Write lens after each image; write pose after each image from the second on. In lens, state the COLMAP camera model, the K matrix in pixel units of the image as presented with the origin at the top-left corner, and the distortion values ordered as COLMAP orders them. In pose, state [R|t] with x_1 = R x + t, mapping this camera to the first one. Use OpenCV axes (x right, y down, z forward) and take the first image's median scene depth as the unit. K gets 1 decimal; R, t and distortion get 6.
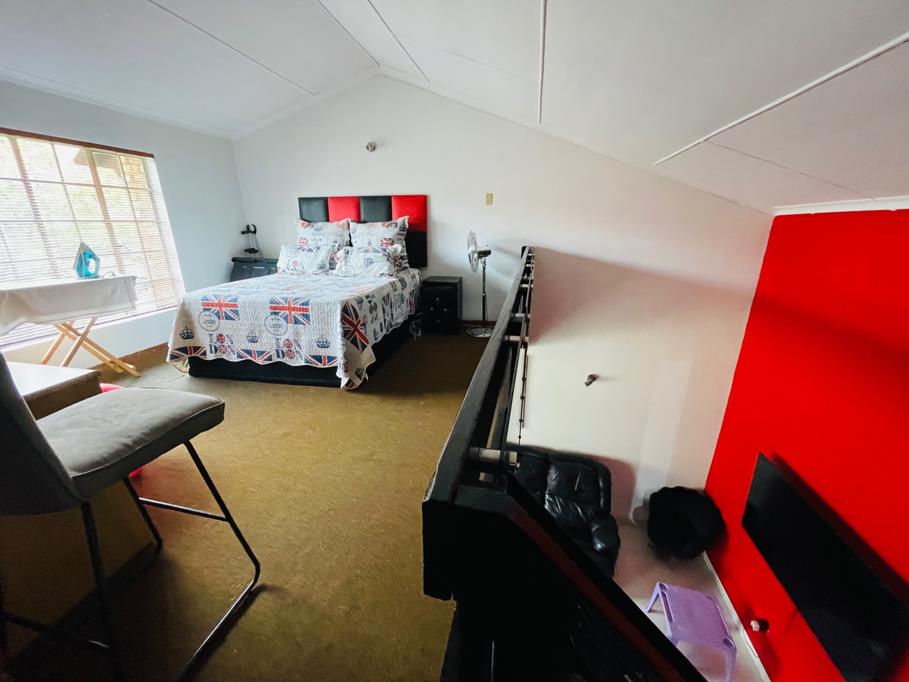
lens RADIAL K [[365.5, 0, 452.0], [0, 365.5, 340.4], [0, 0, 1]] dist [-0.001969, -0.000528]
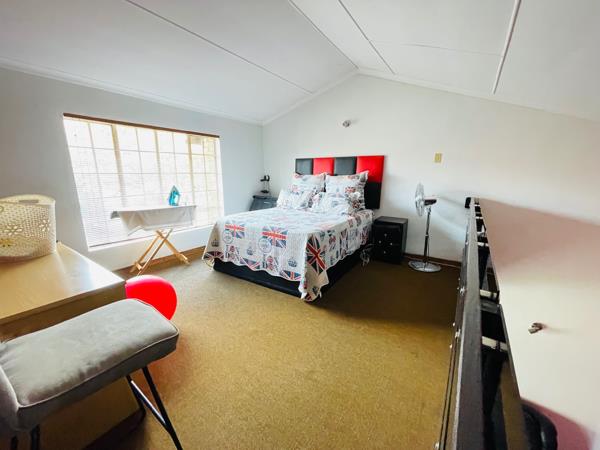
lens RADIAL K [[241.2, 0, 298.4], [0, 241.2, 224.6], [0, 0, 1]] dist [-0.001969, -0.000528]
pose [[0.922624, 0.088704, -0.375361, -0.008779], [-0.126928, 0.988816, -0.078310, -0.056114], [0.364217, 0.119894, 0.923565, 0.141580]]
